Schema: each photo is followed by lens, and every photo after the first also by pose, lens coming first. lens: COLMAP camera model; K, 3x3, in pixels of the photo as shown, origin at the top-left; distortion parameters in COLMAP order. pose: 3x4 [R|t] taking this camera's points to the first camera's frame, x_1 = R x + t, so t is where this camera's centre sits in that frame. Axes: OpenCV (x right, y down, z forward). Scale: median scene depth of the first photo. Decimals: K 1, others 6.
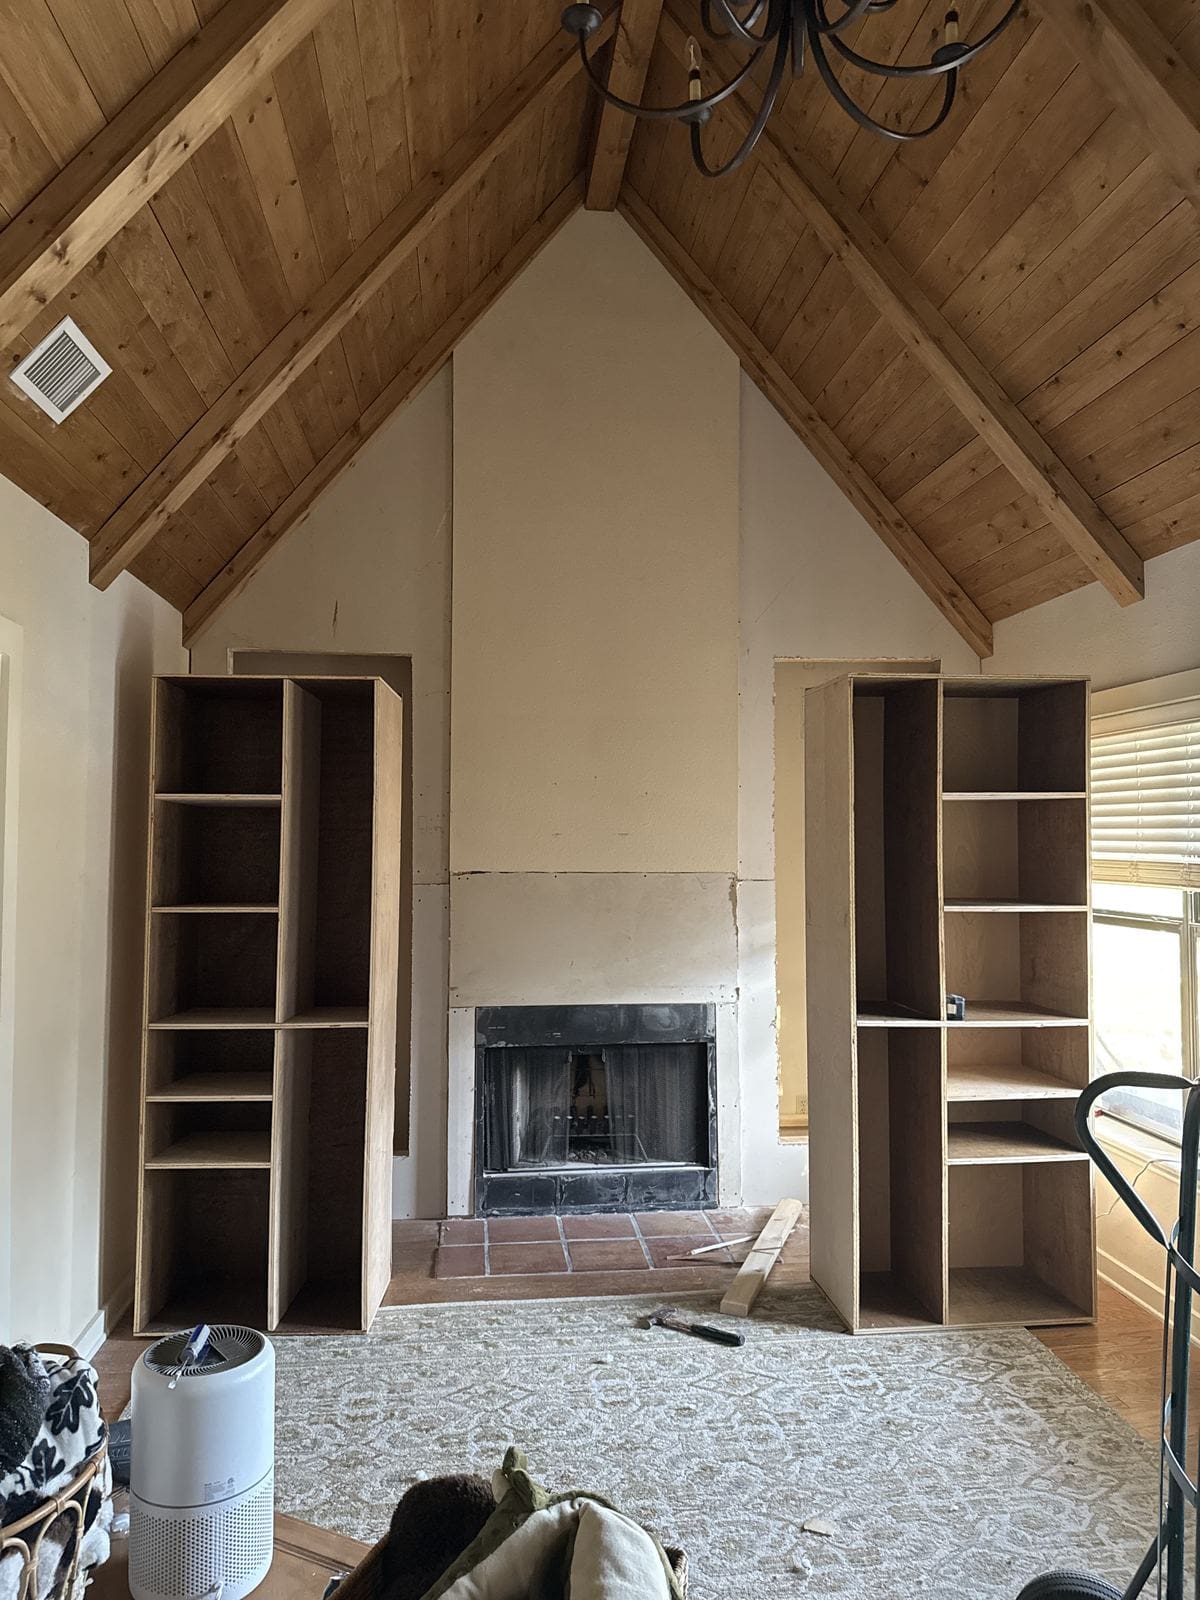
lens RADIAL K [[1121.4, 0, 603.0], [0, 1121.4, 806.6], [0, 0, 1]] dist [0.036634, -0.049579]
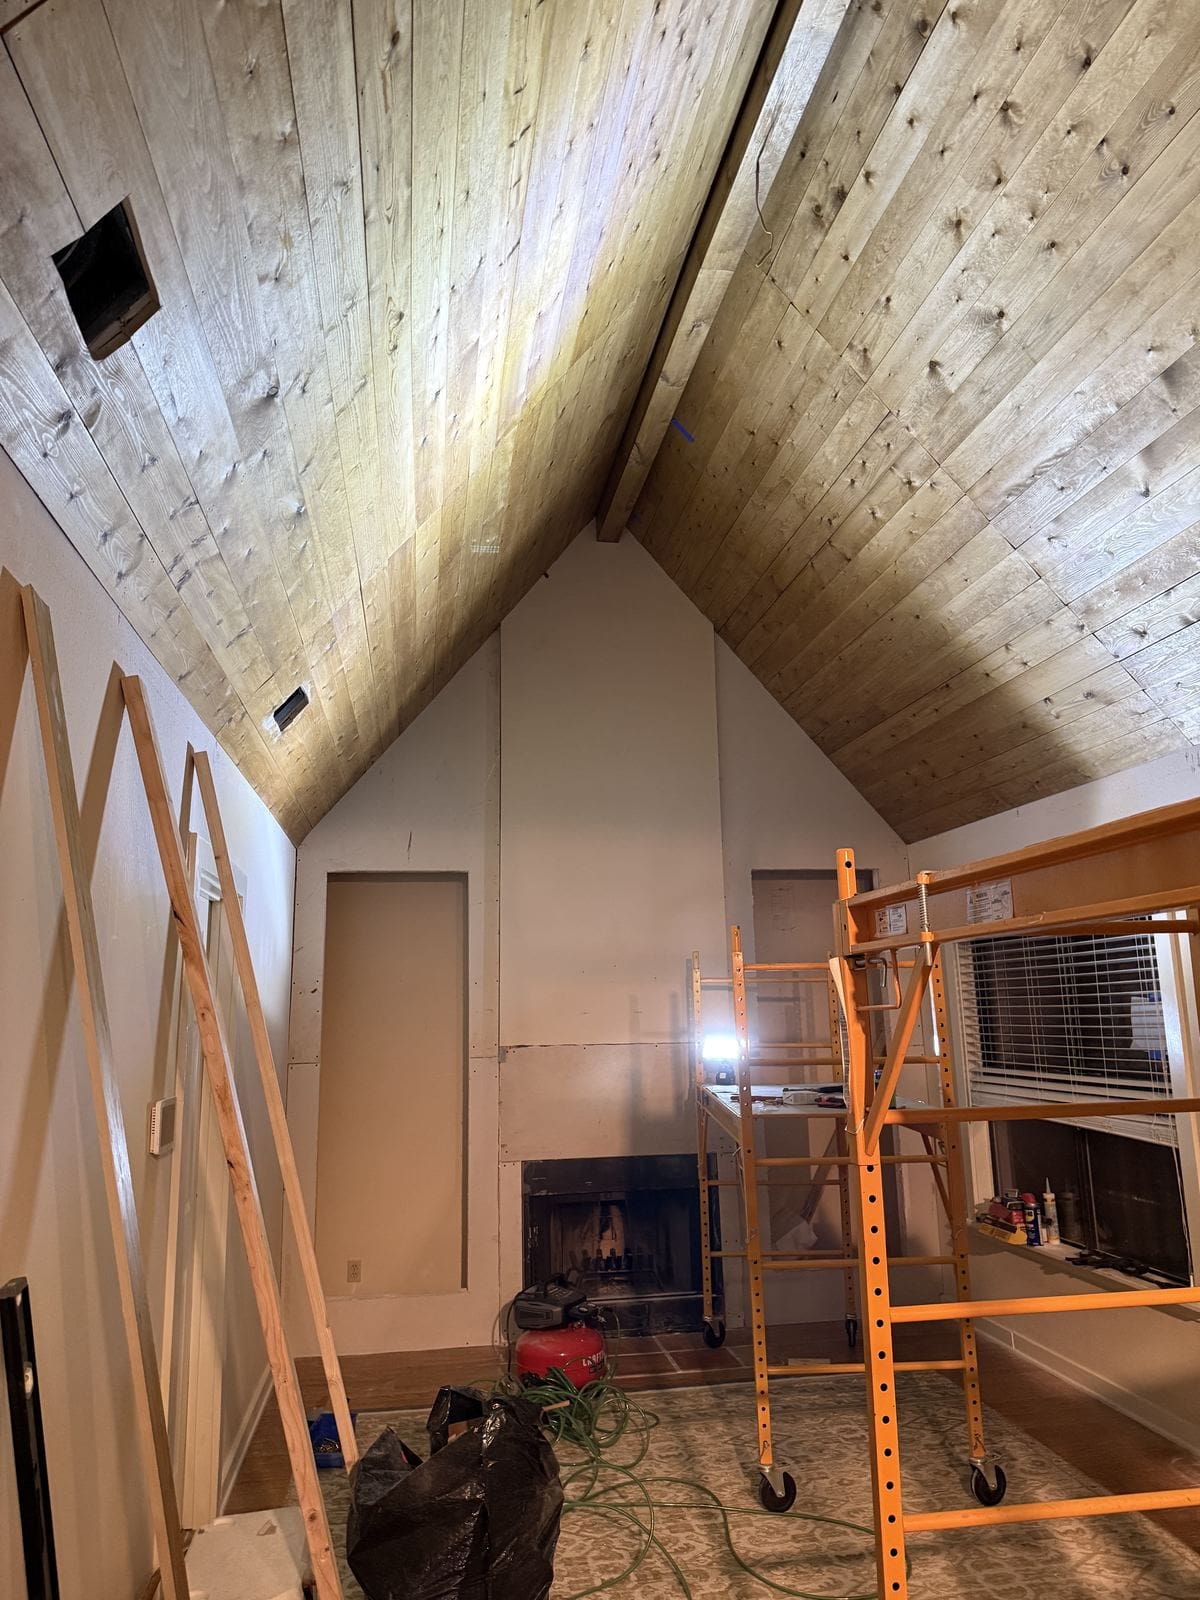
lens RADIAL K [[1121.4, 0, 603.0], [0, 1121.4, 806.6], [0, 0, 1]] dist [0.036634, -0.049579]
pose [[0.998705, -0.012344, 0.049358, -0.104316], [0.020072, 0.987030, -0.159277, -0.008248], [-0.046751, 0.160061, 0.985999, -0.354149]]
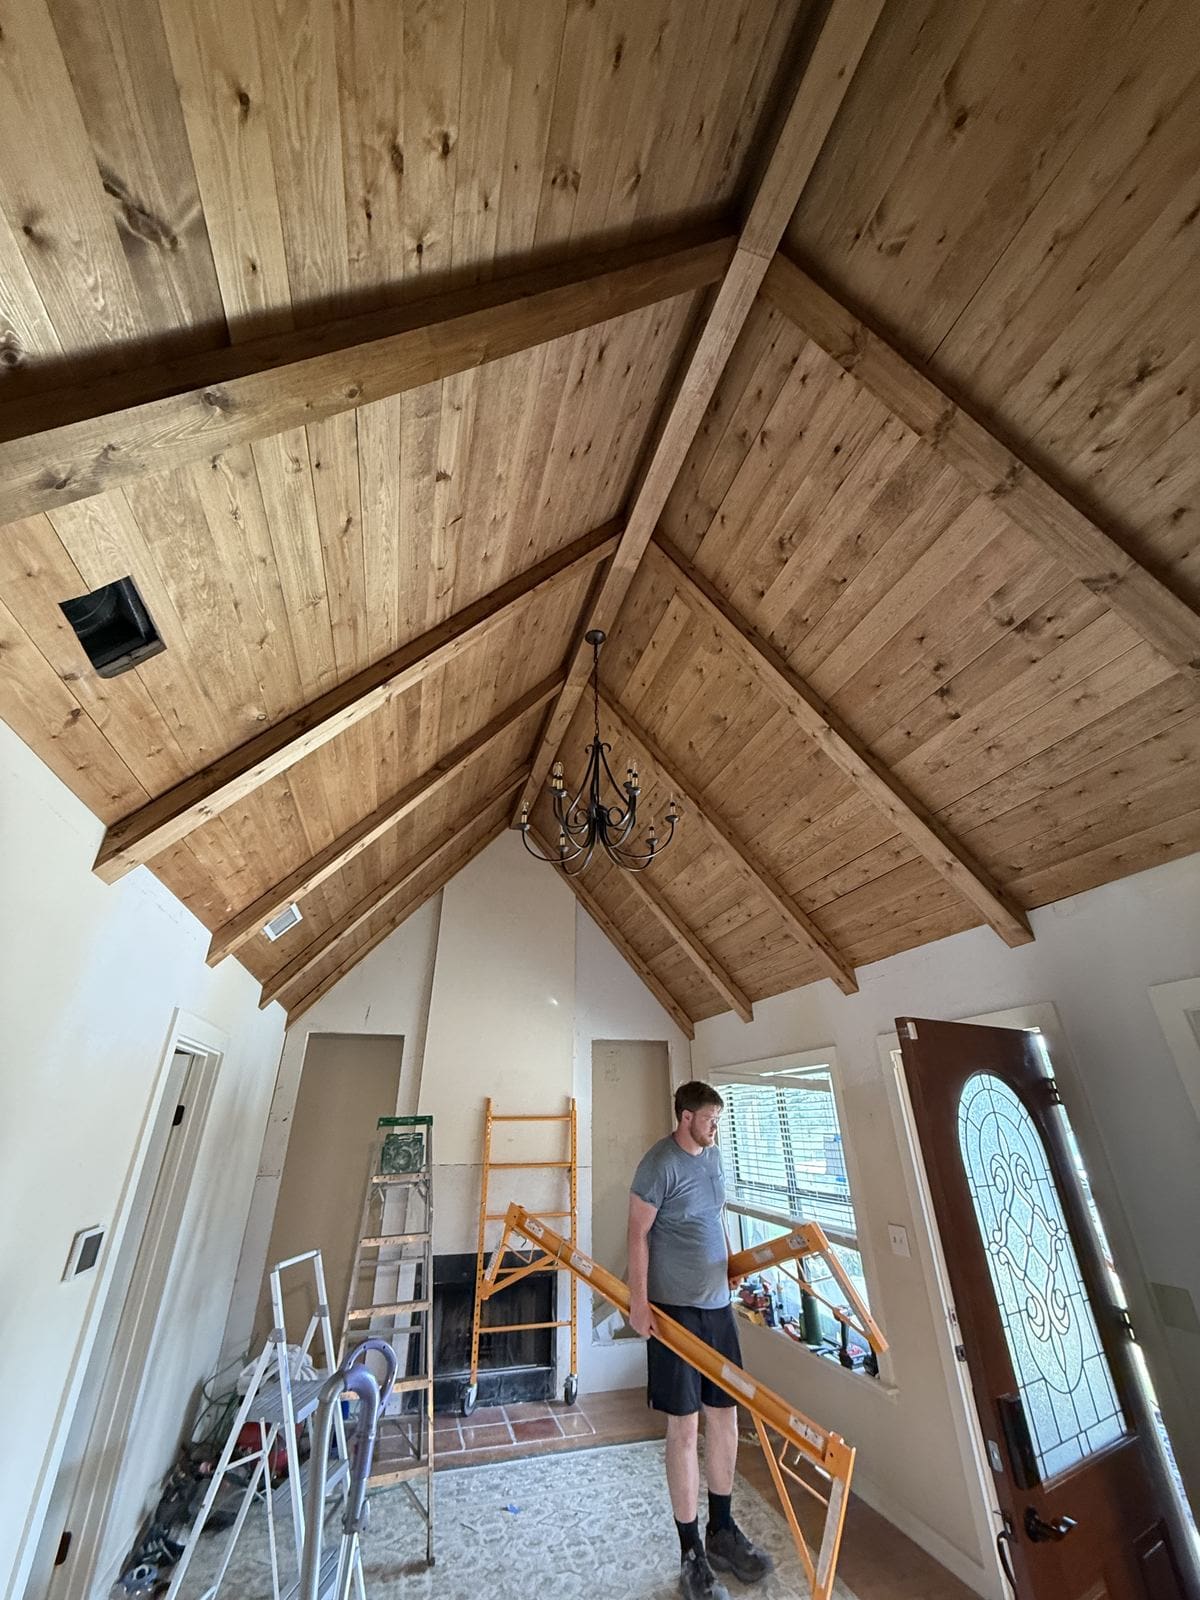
lens RADIAL K [[632.7, 0, 600.2], [0, 632.7, 797.3], [0, 0, 1]] dist [-0.000988, -0.000413]
pose [[0.986733, 0.067918, 0.147460, -0.037410], [0.003306, 0.899695, -0.436507, -0.037531], [-0.162316, 0.431203, 0.887534, -0.265823]]
